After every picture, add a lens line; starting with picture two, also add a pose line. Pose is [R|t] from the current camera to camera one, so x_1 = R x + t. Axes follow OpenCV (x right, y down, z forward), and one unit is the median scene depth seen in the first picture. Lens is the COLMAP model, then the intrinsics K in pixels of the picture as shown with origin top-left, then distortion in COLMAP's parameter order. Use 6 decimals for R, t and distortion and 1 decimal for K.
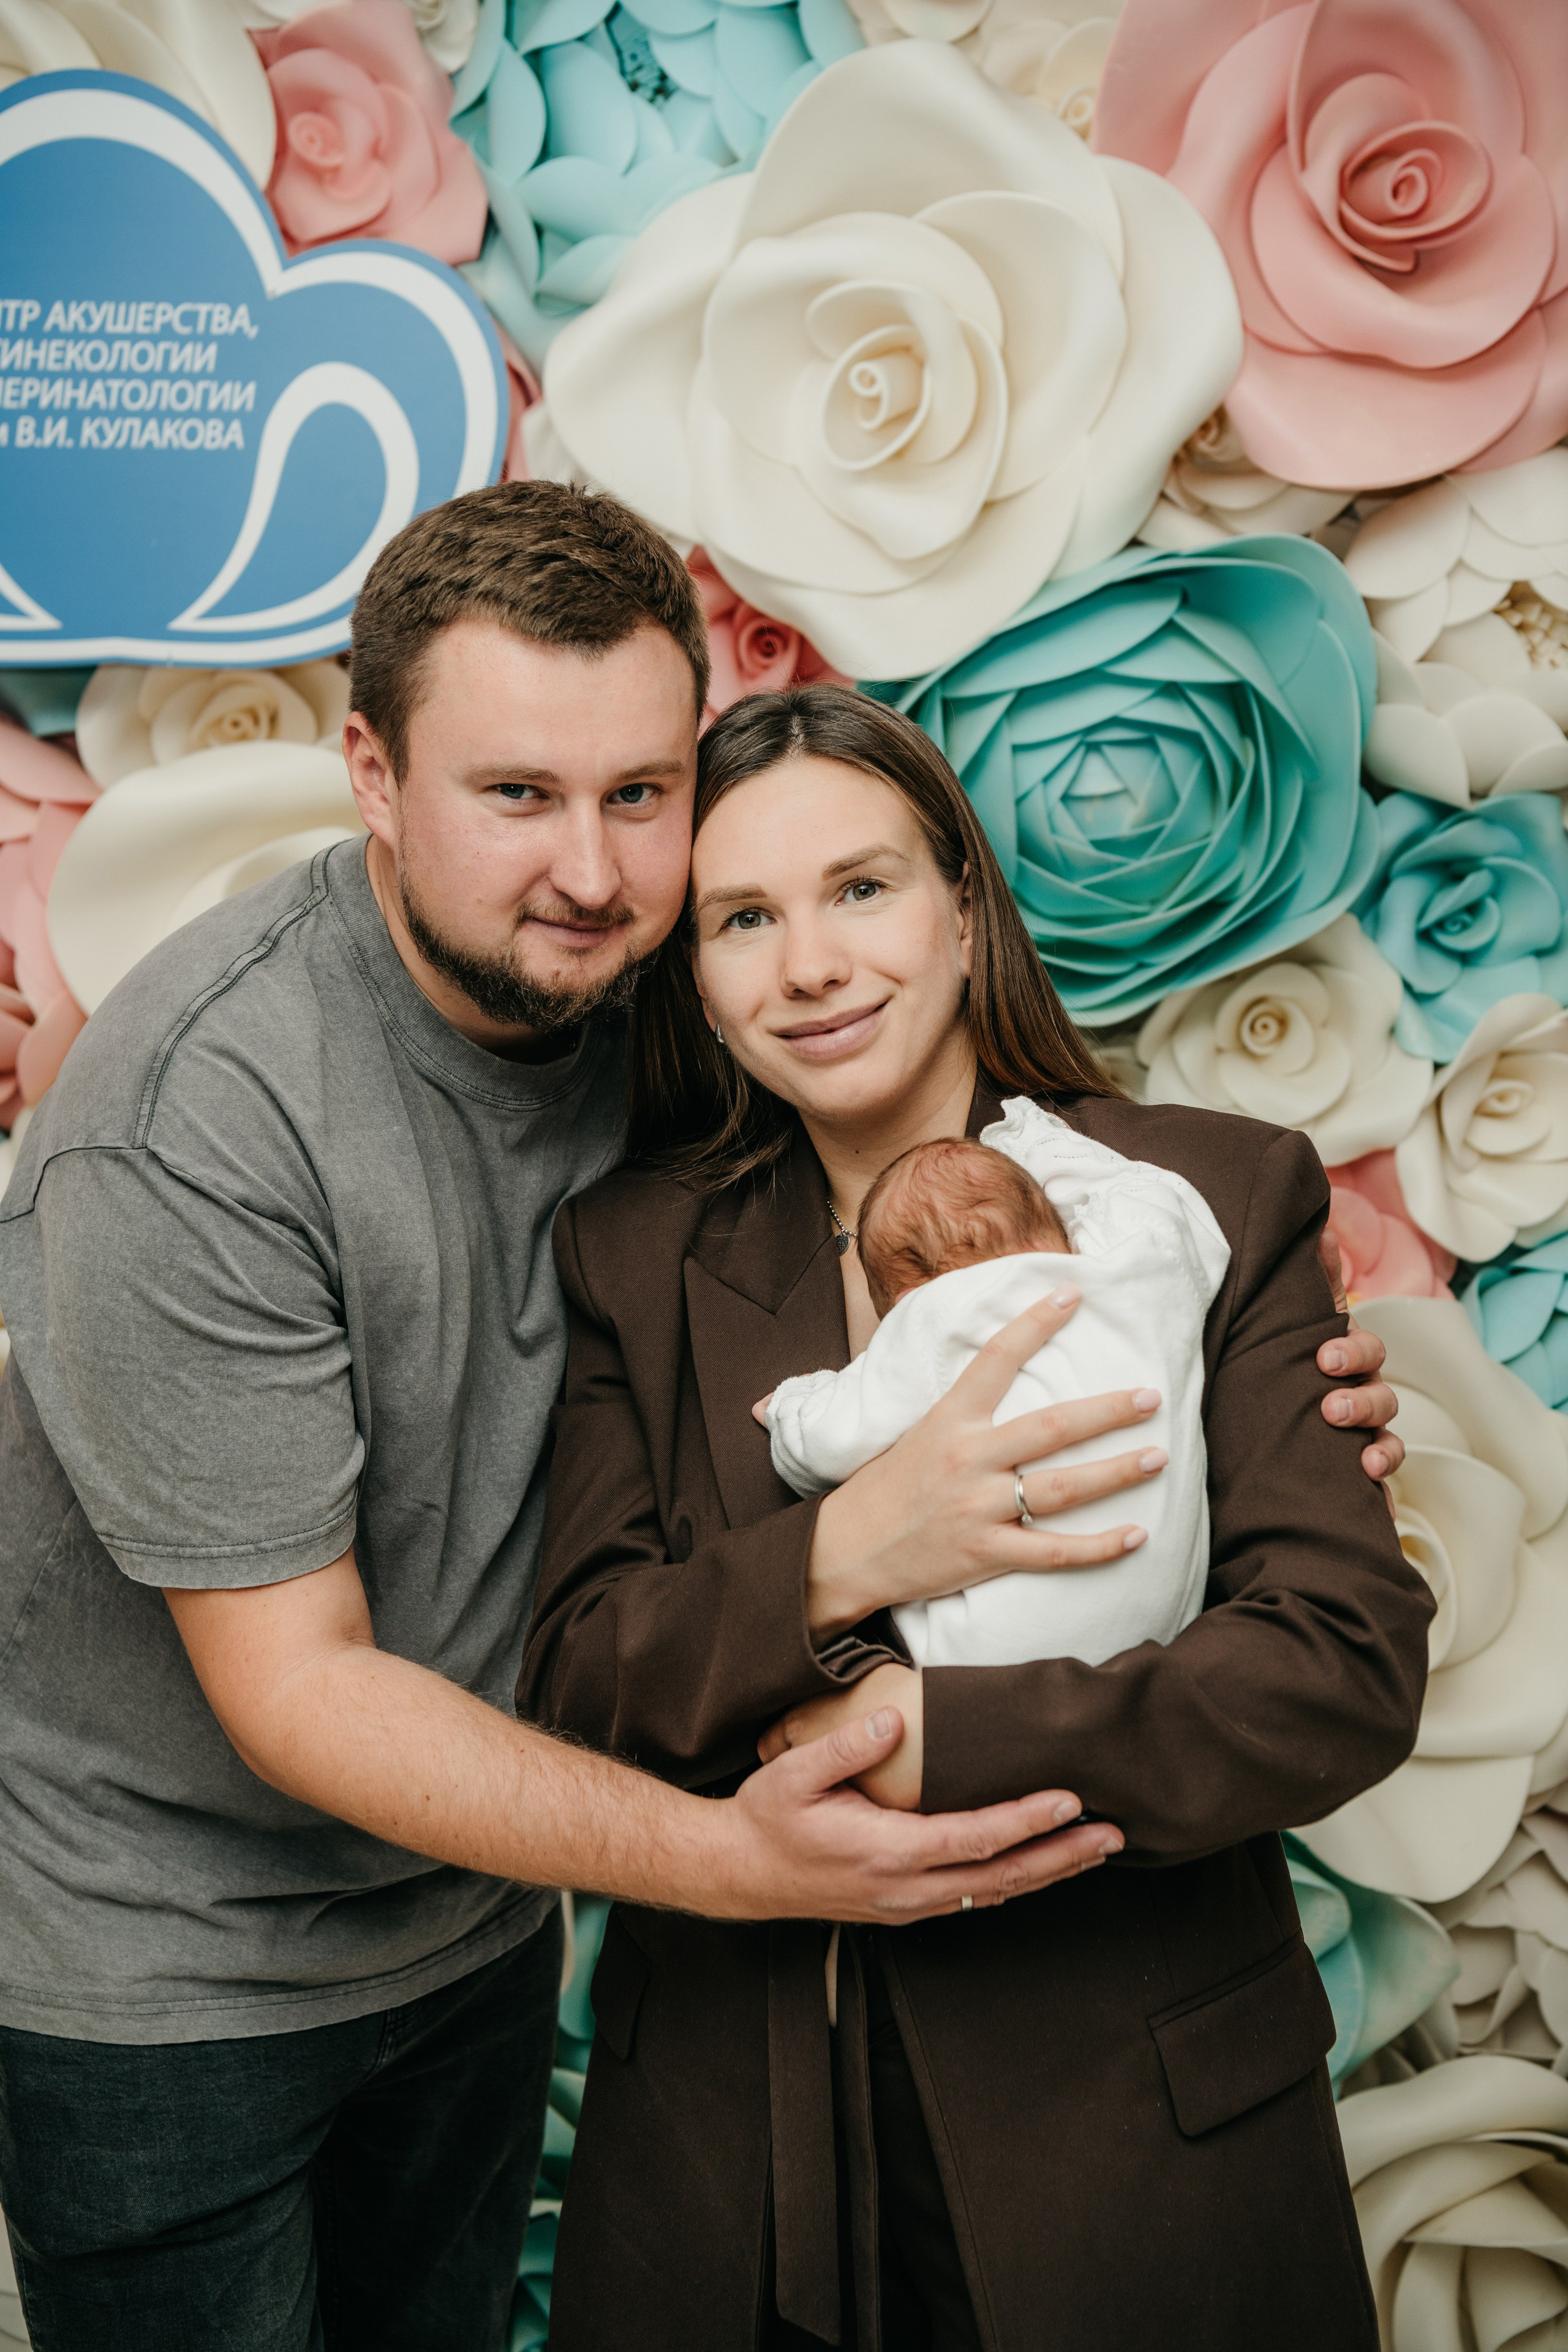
lens RADIAL K [[3273.7, 0, 788.4], [0, 3273.7, 1234.0], [0, 0, 1]] dist [0.163306, 0.047016]
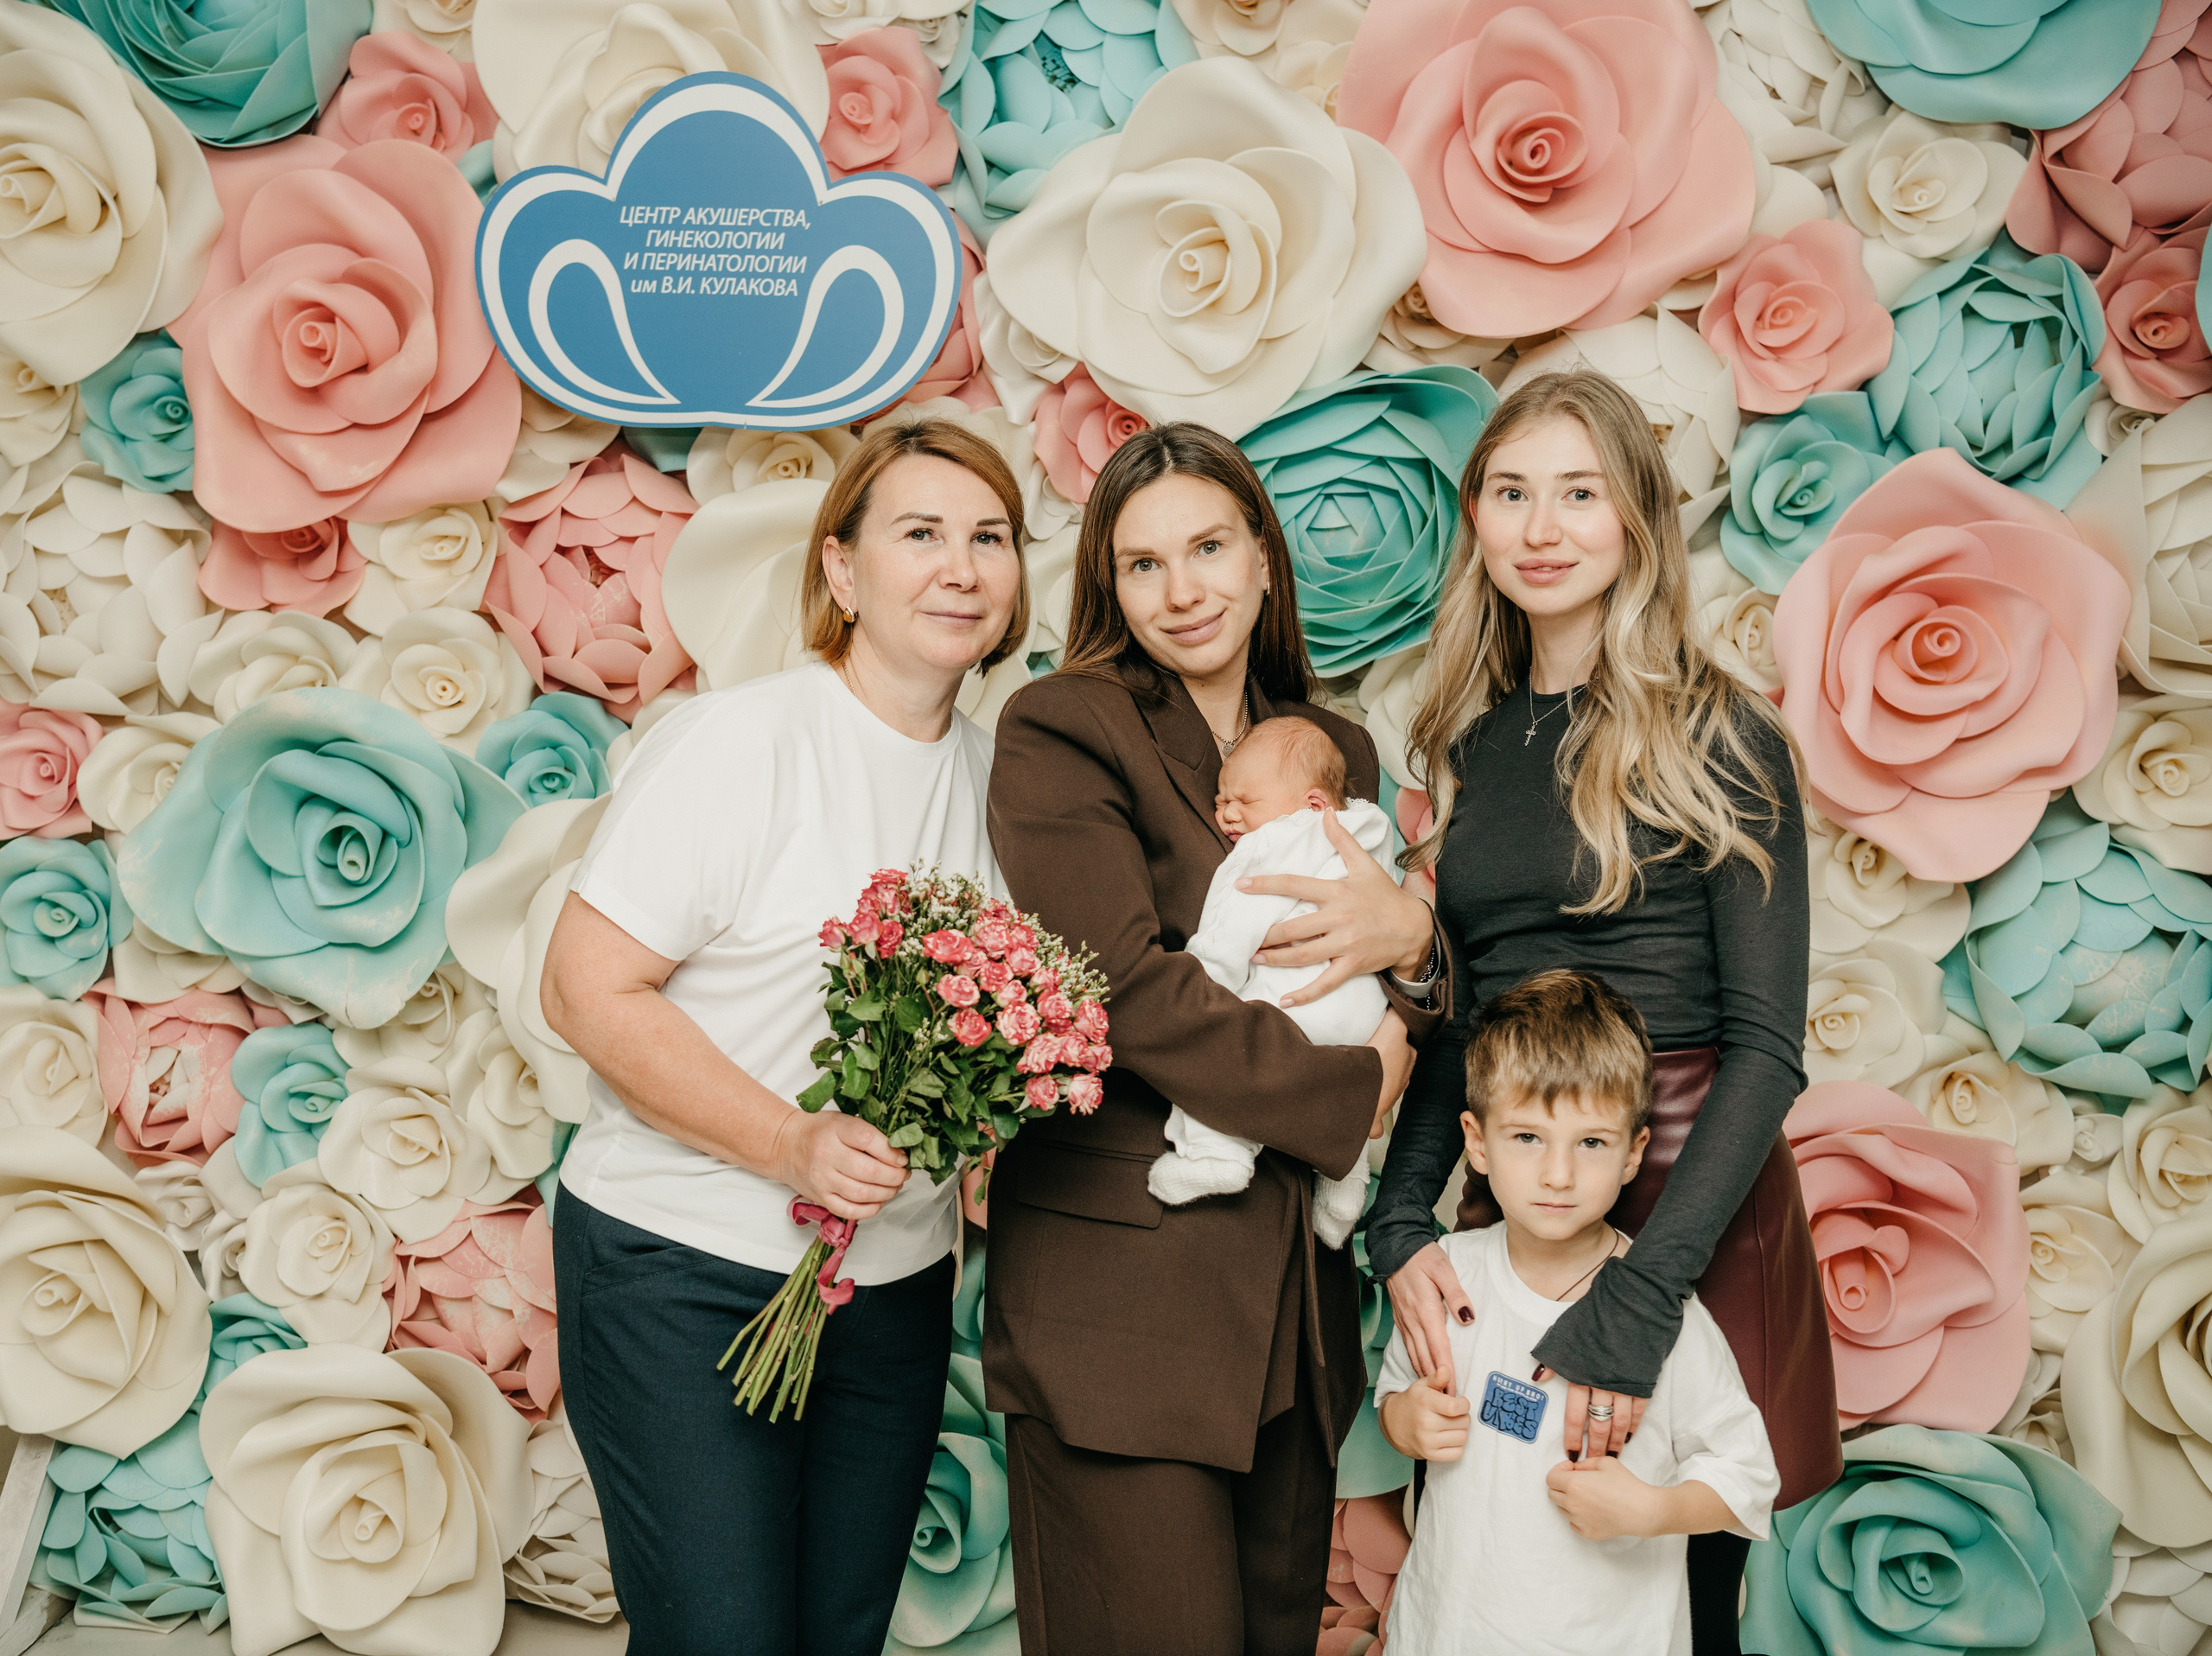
lens RADIAL K [[2737.0, 0, 983.5], [0, 2737.0, 823.8], [0, 0, 1]] dist [0.026203, 0.178983]
pose [[0.992549, 0.045188, -0.113161, 0.085623], [-0.049928, 0.997975, -0.039406, 0.065044], [0.111151, 0.044762, 0.992795, -0.291251]]
